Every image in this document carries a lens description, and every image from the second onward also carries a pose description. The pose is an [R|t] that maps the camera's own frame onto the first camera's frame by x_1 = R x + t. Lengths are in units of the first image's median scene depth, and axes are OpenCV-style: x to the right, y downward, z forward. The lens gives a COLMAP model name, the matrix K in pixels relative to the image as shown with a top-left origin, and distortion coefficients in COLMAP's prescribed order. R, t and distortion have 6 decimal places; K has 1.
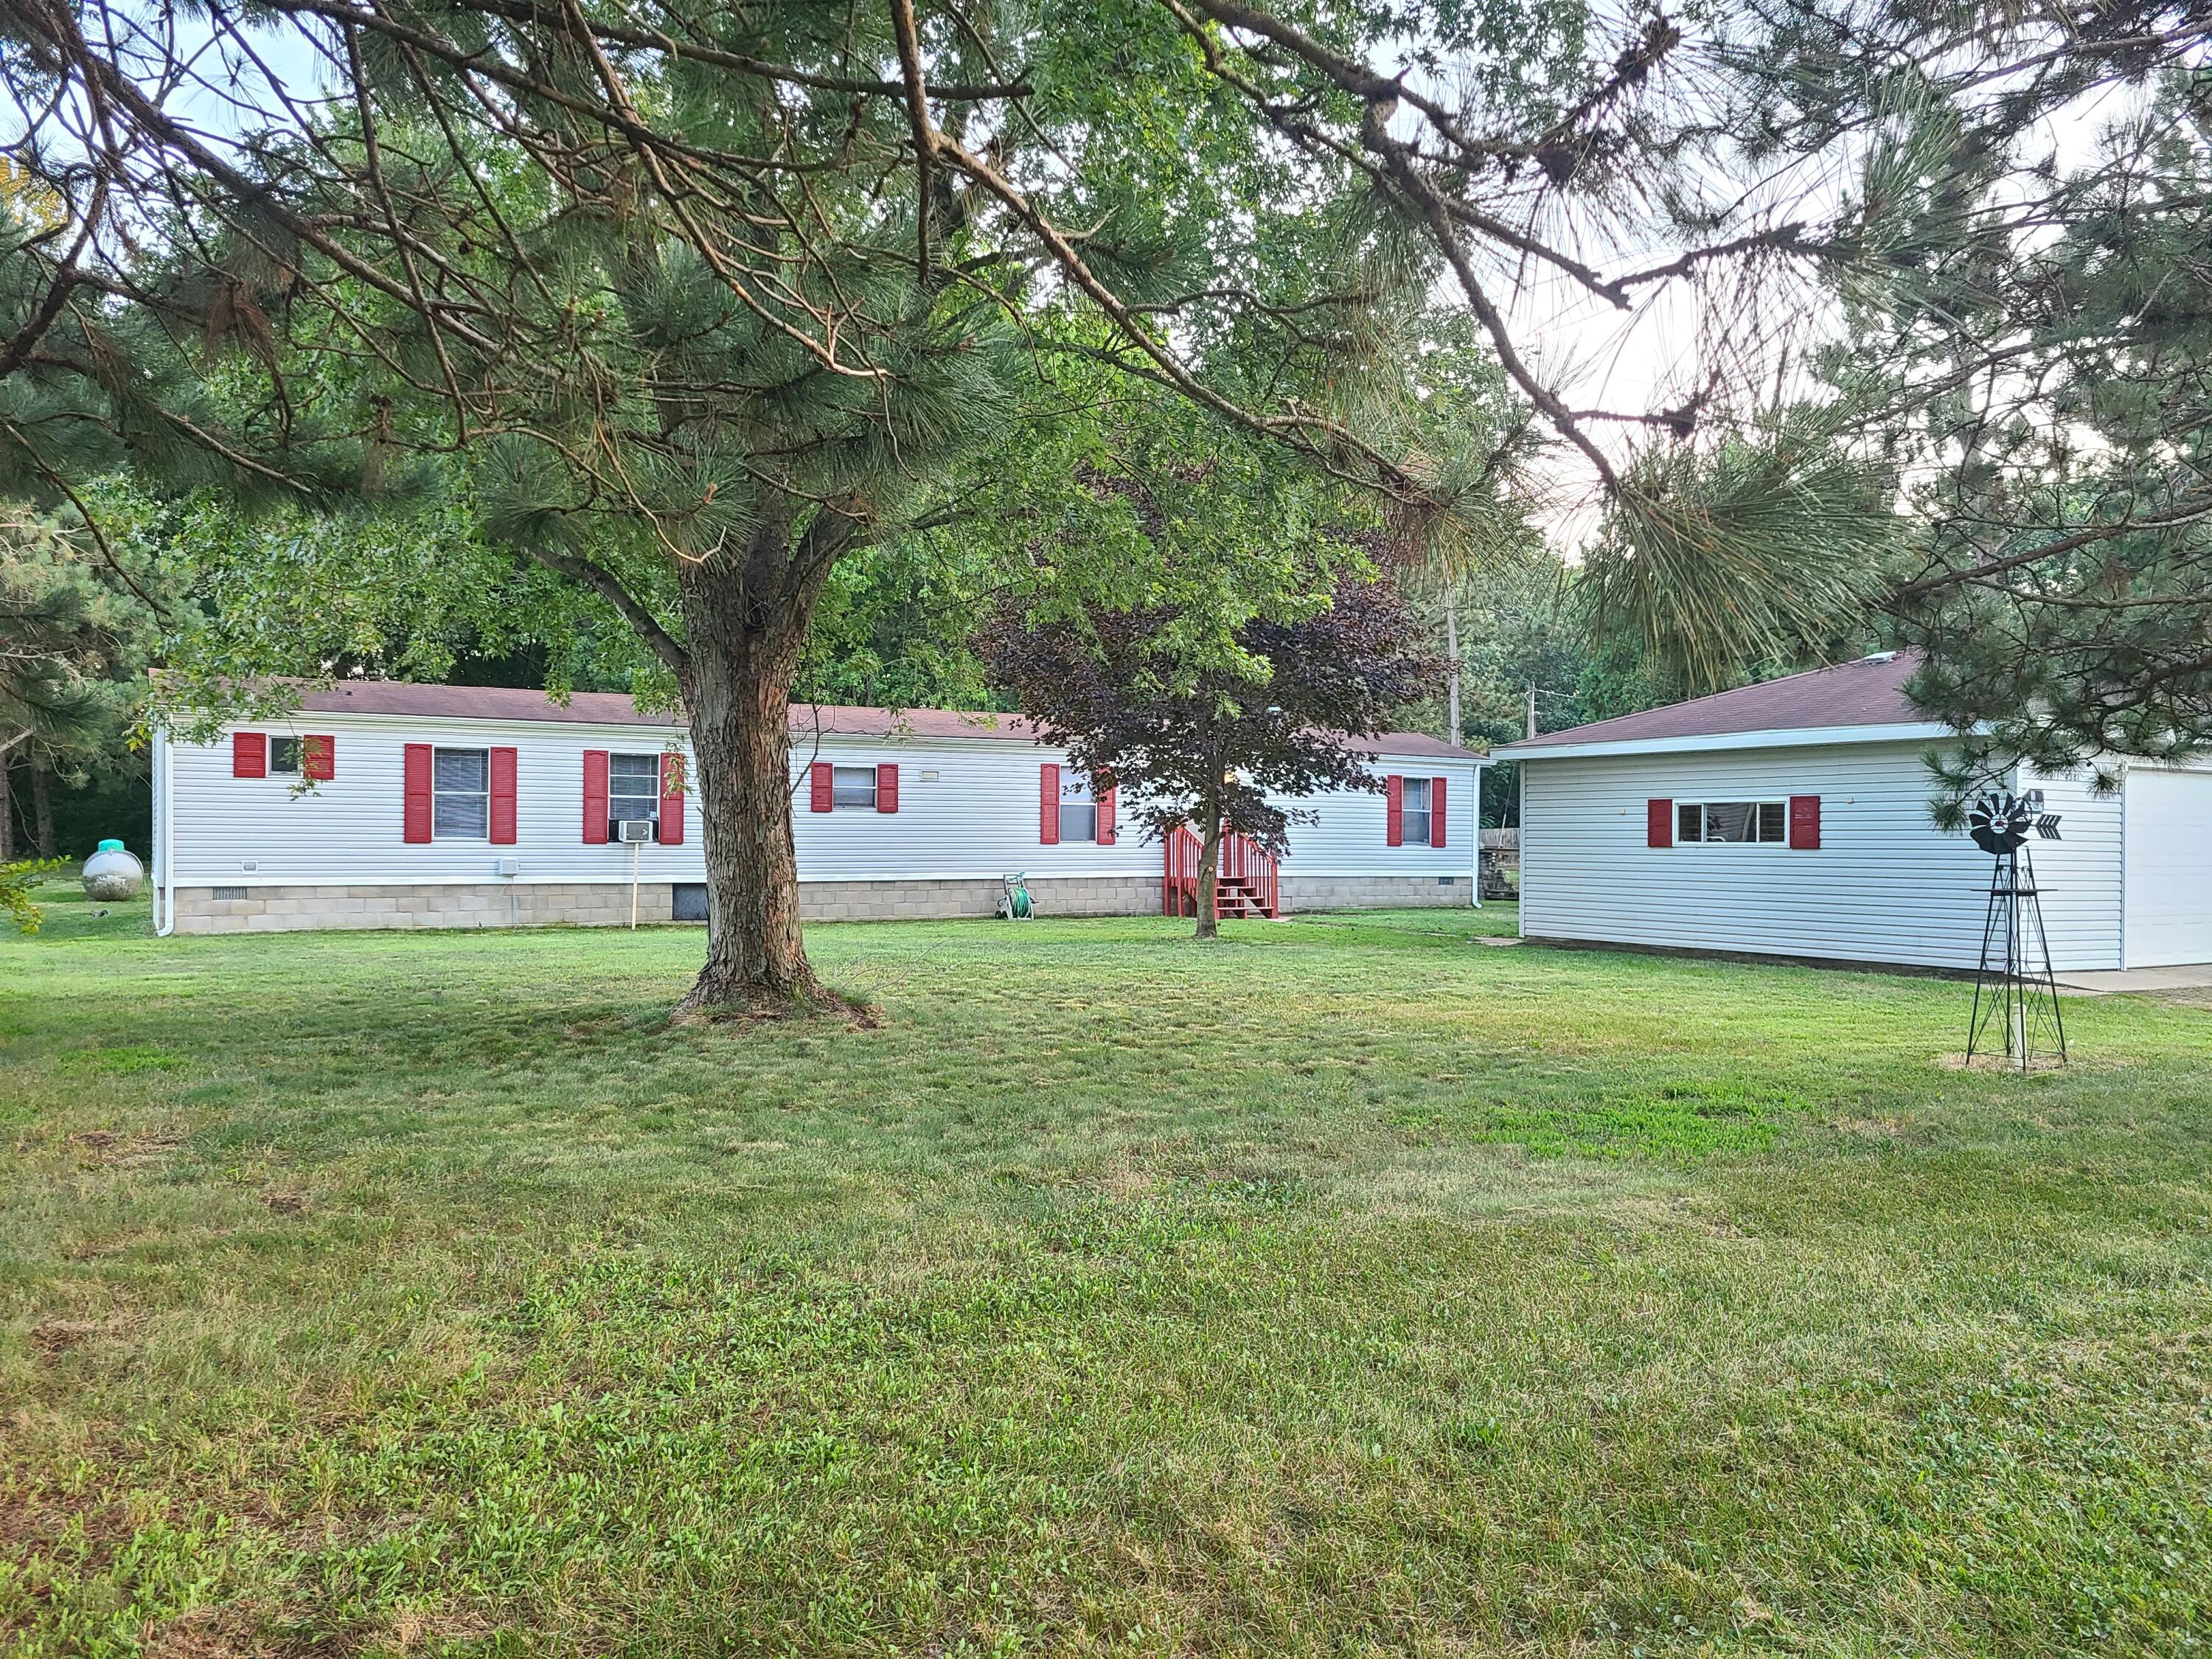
lens RADIAL K [[1636.9, 0, 1106.0], [0, 1636.9, 829.5], [0, 0, 1]] dist [0.047952, -0.000296]
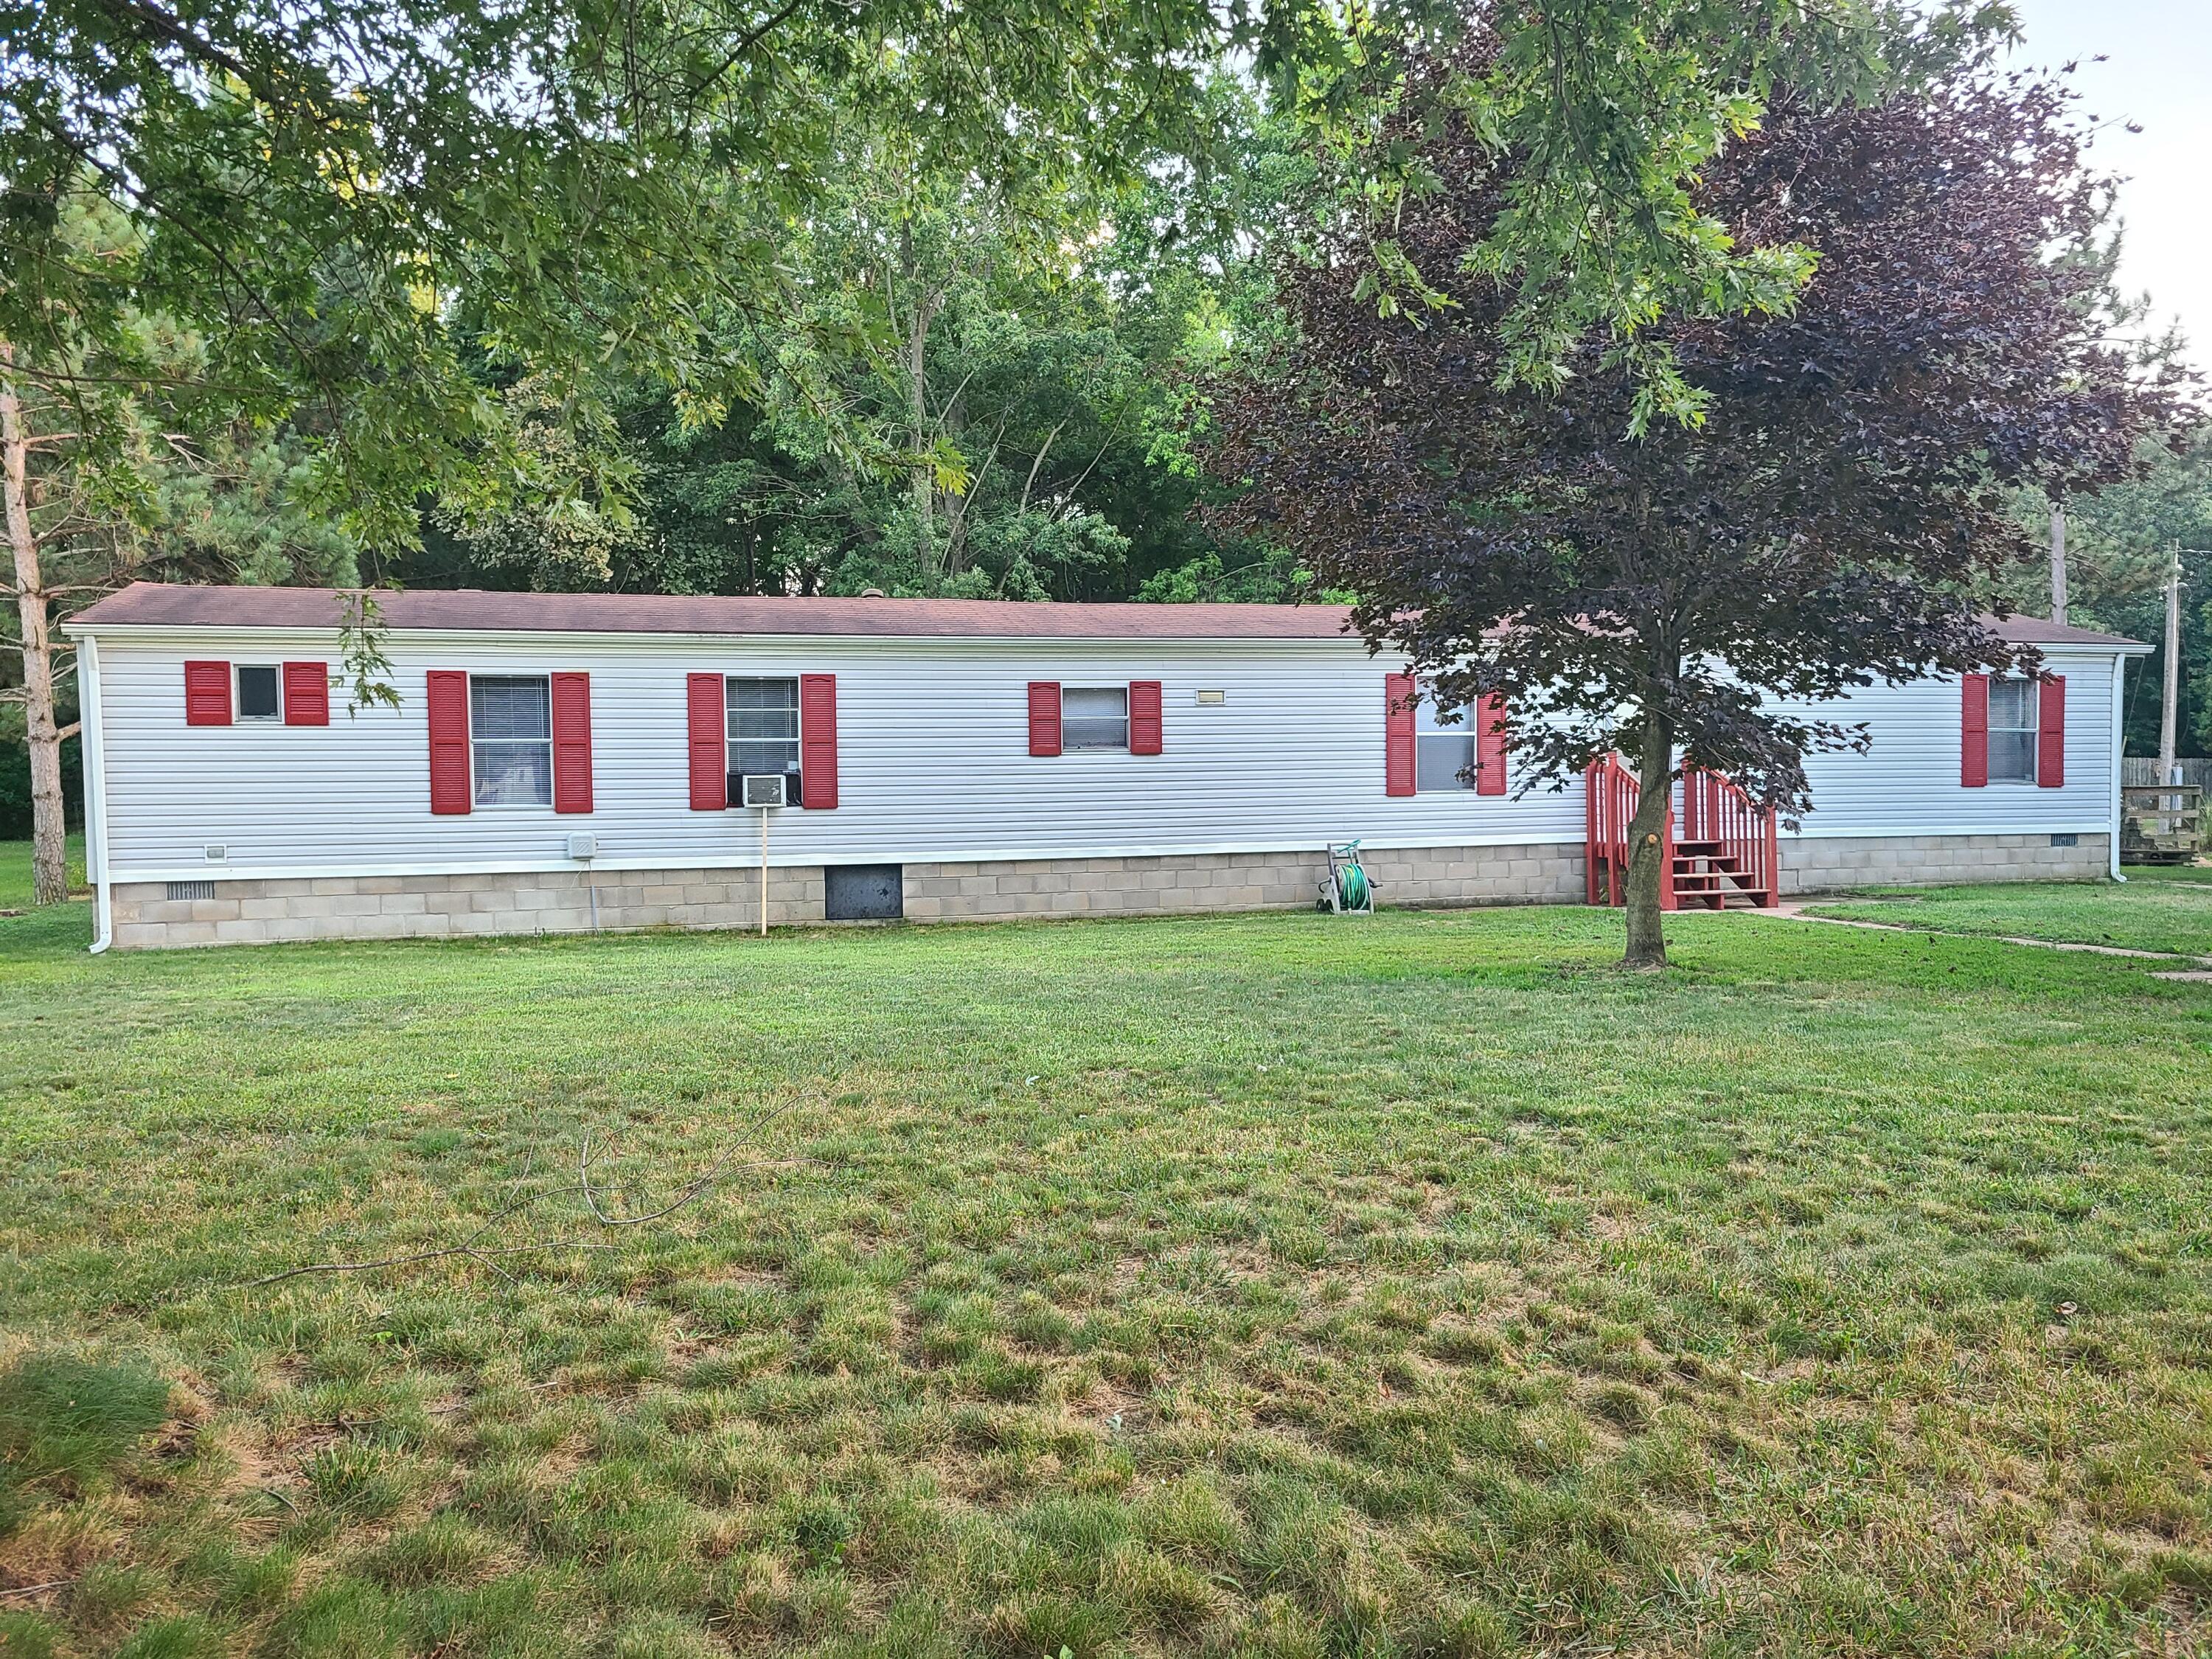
lens RADIAL K [[1657.2, 0, 1099.0], [0, 1657.2, 860.3], [0, 0, 1]] dist [0.045355, -0.001983]
pose [[0.963294, -0.010104, -0.268257, 0.032298], [0.022985, 0.998726, 0.044922, 0.002186], [0.267461, -0.049439, 0.962299, 0.386185]]
